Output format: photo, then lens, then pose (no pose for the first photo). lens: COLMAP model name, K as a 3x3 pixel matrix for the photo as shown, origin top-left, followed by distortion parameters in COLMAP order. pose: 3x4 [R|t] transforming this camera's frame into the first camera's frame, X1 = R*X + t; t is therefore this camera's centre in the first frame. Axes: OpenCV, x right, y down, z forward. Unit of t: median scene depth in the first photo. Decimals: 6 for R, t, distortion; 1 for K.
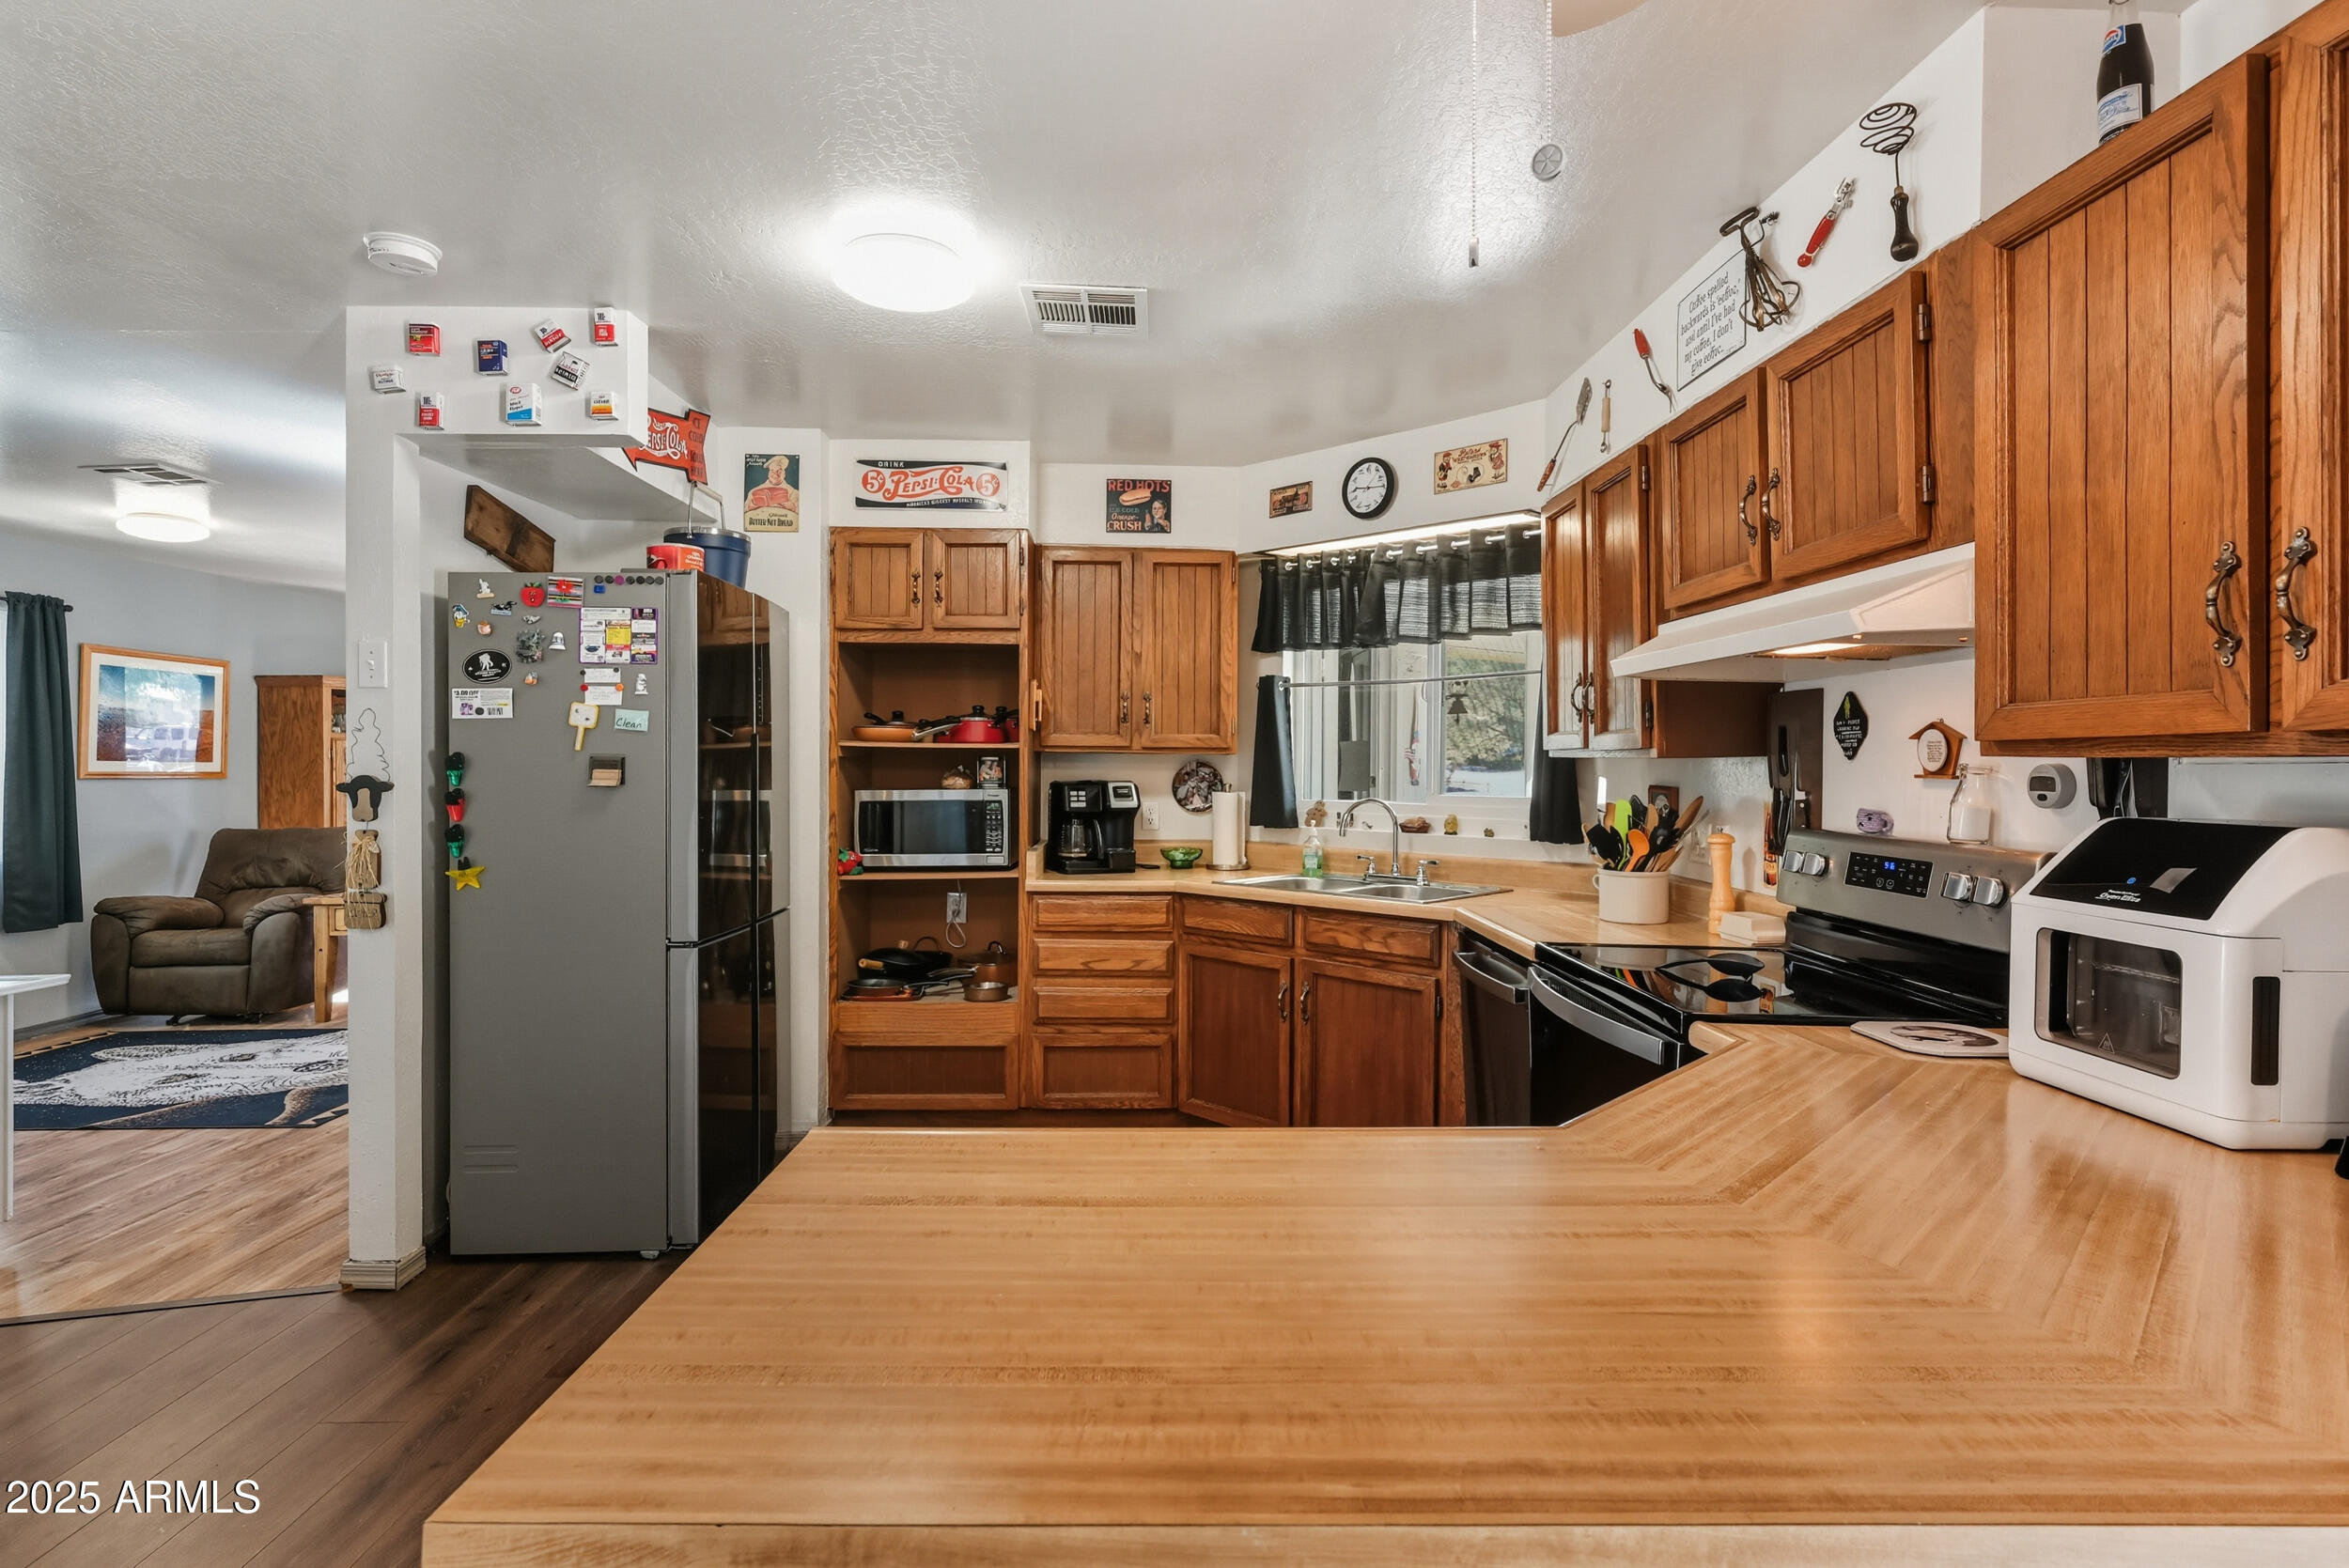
lens RADIAL K [[1137.2, 0, 1160.8], [0, 1137.2, 768.6], [0, 0, 1]] dist [0.002818, -0.001232]
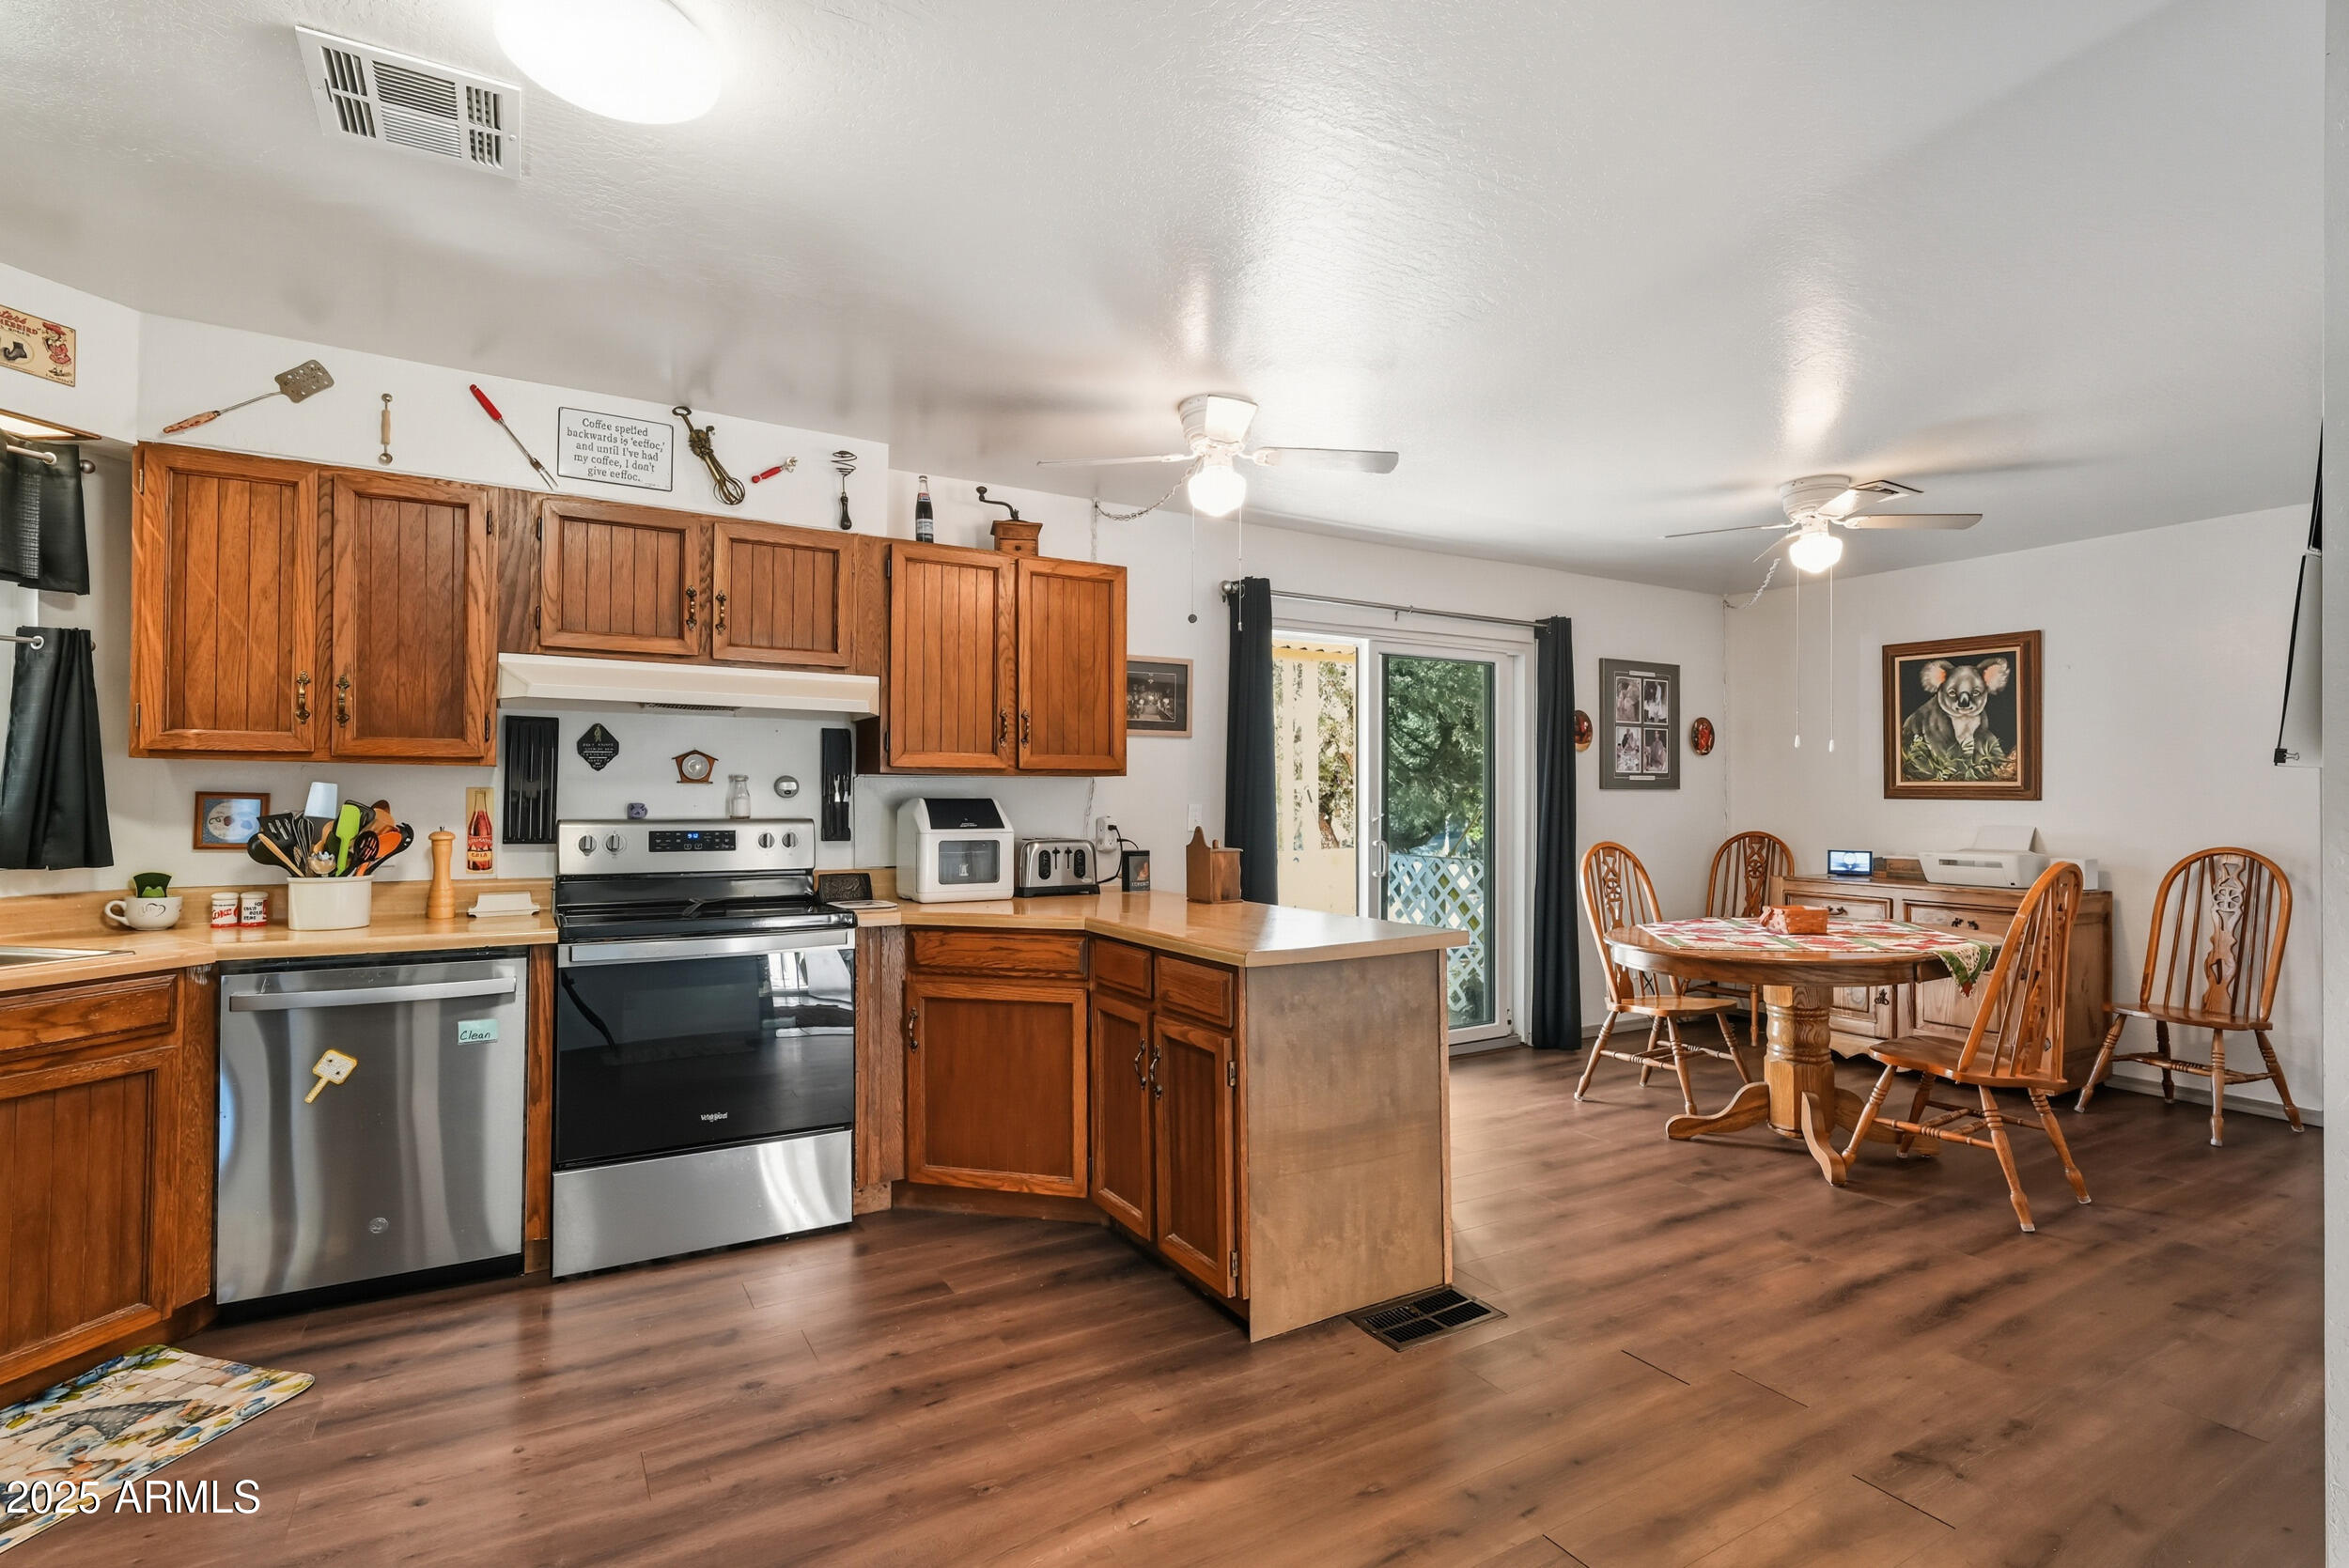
lens RADIAL K [[1137.2, 0, 1173.1], [0, 1137.2, 776.0], [0, 0, 1]] dist [0.002818, -0.001232]
pose [[-0.489837, 0.008312, 0.871774, -0.669064], [-0.004238, 0.999920, -0.011915, 0.008610], [-0.871804, -0.009531, -0.489763, 0.701354]]
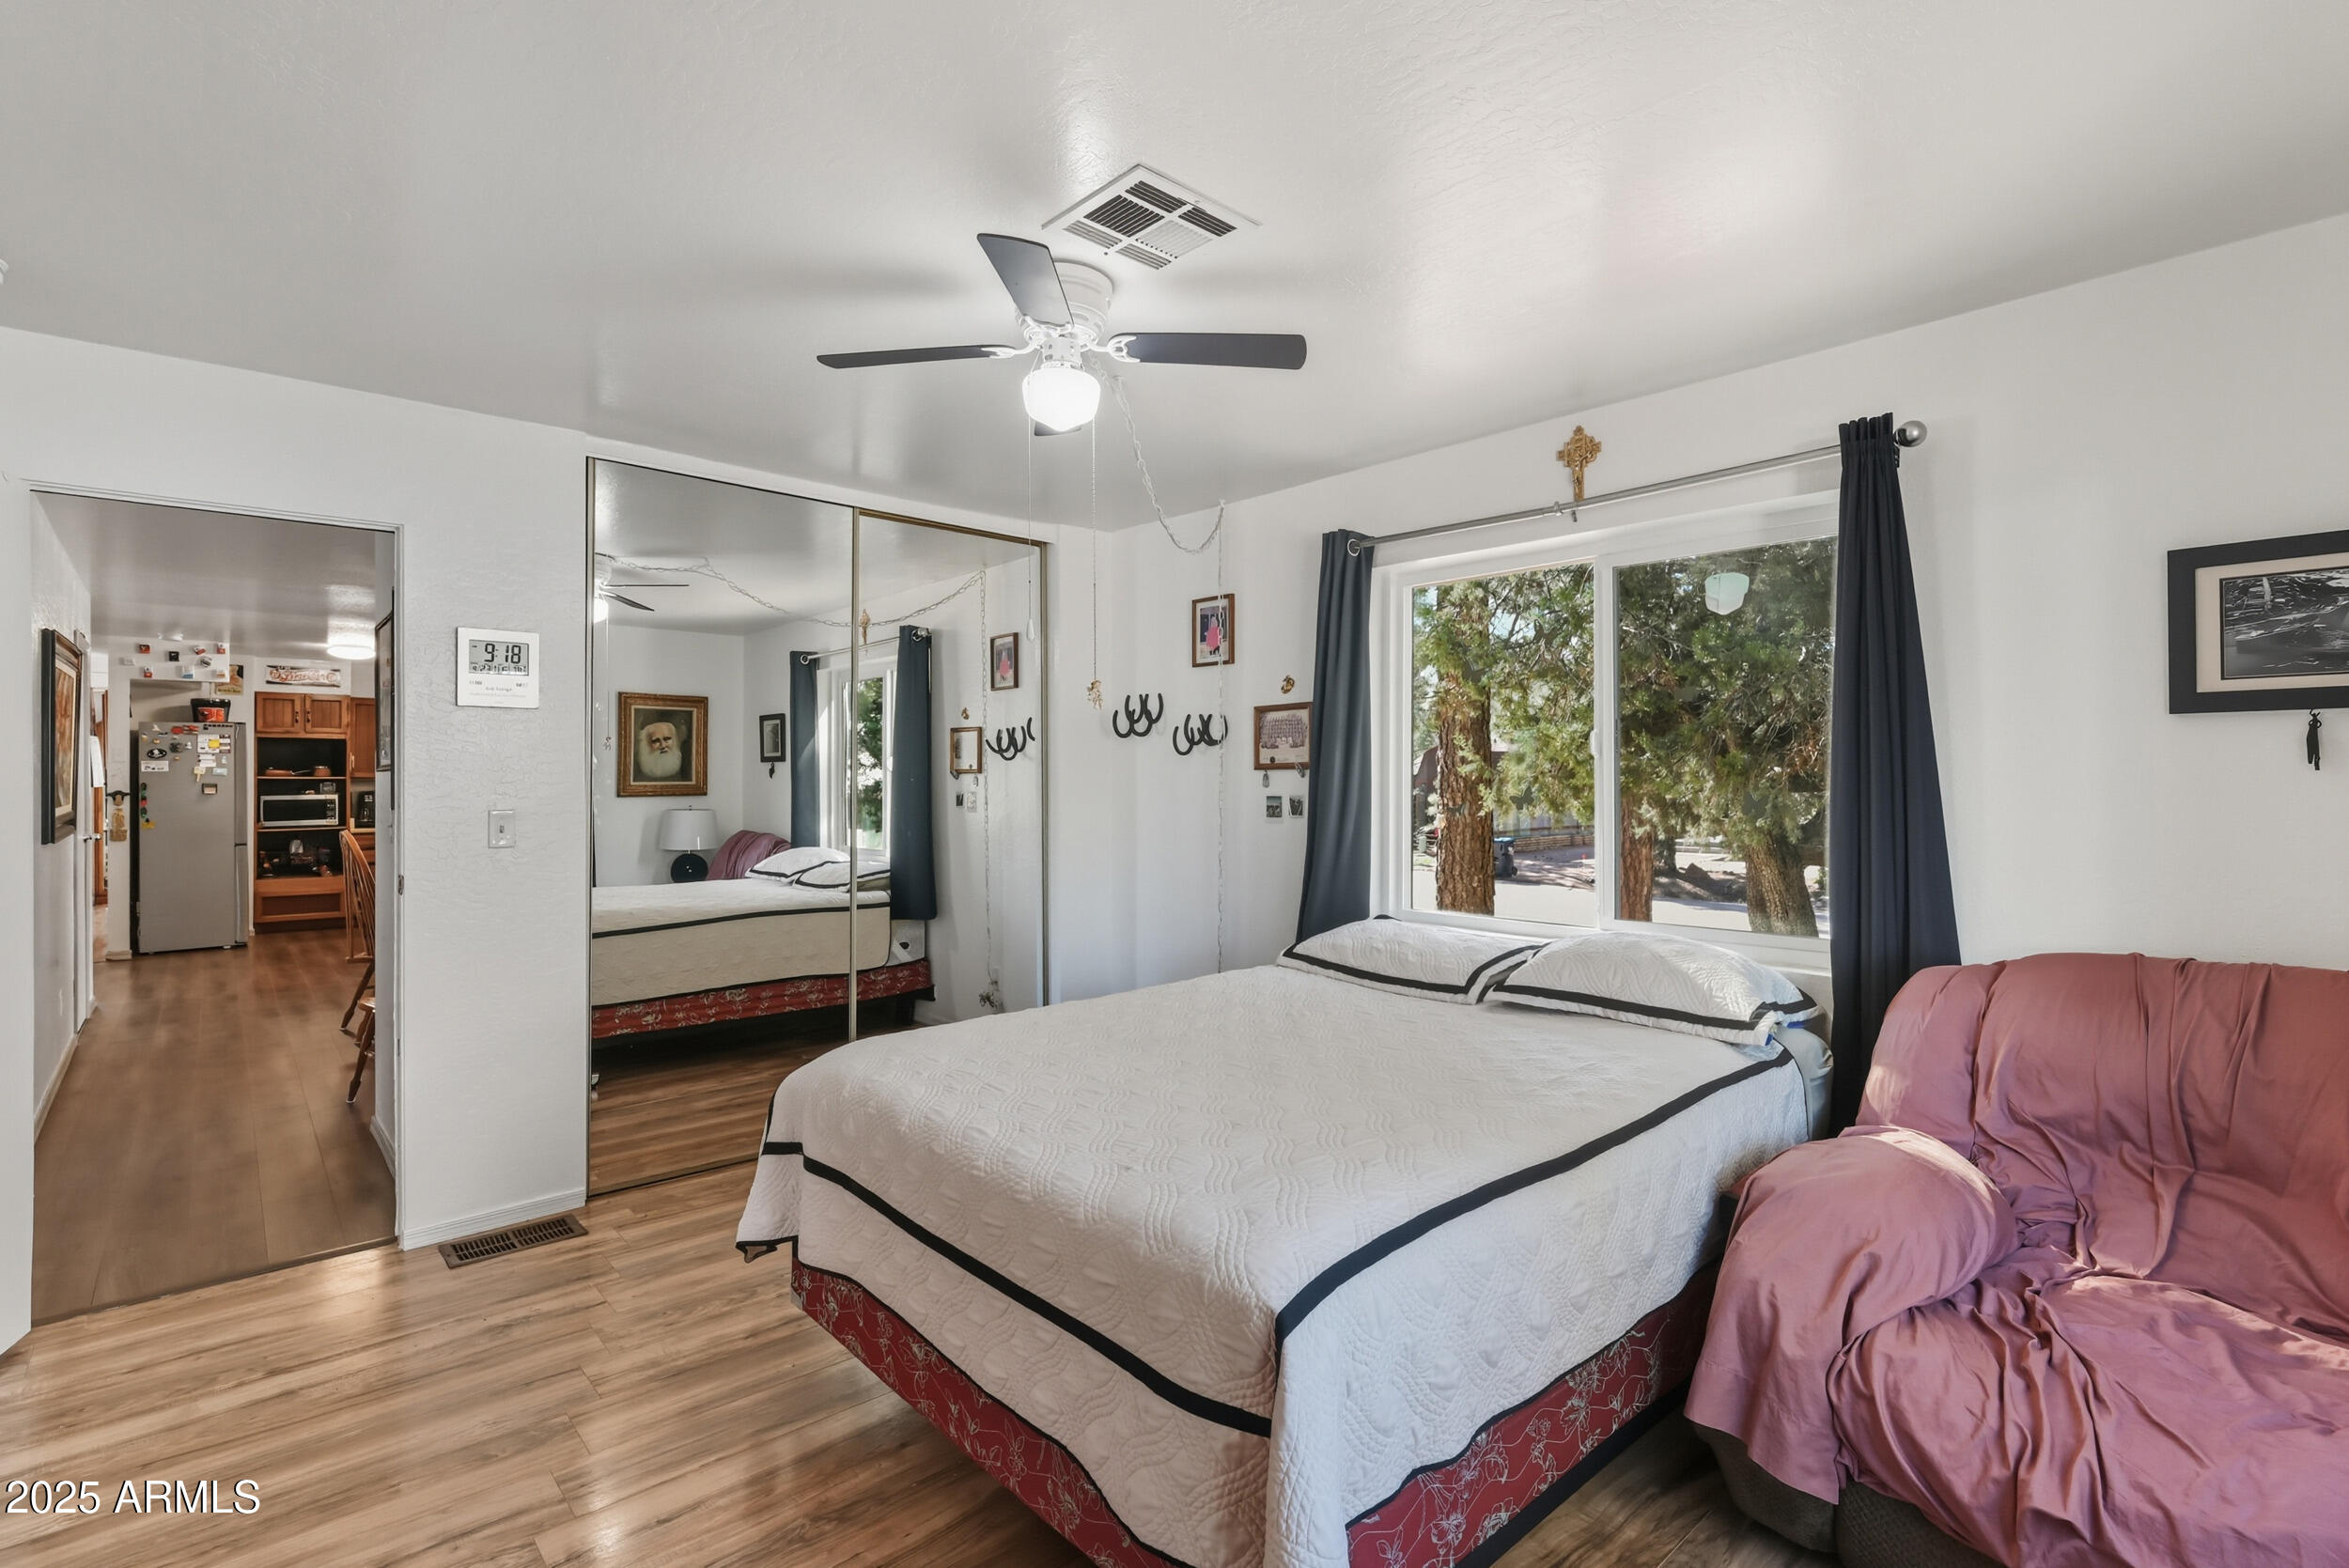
lens RADIAL K [[1062.3, 0, 1173.1], [0, 1062.3, 775.2], [0, 0, 1]] dist [-0.000789, 0.000420]
pose [[0.740750, 0.002310, 0.671777, -0.388768], [0.003895, 0.999963, -0.007733, -0.000874], [-0.671770, 0.008344, 0.740713, -2.273786]]
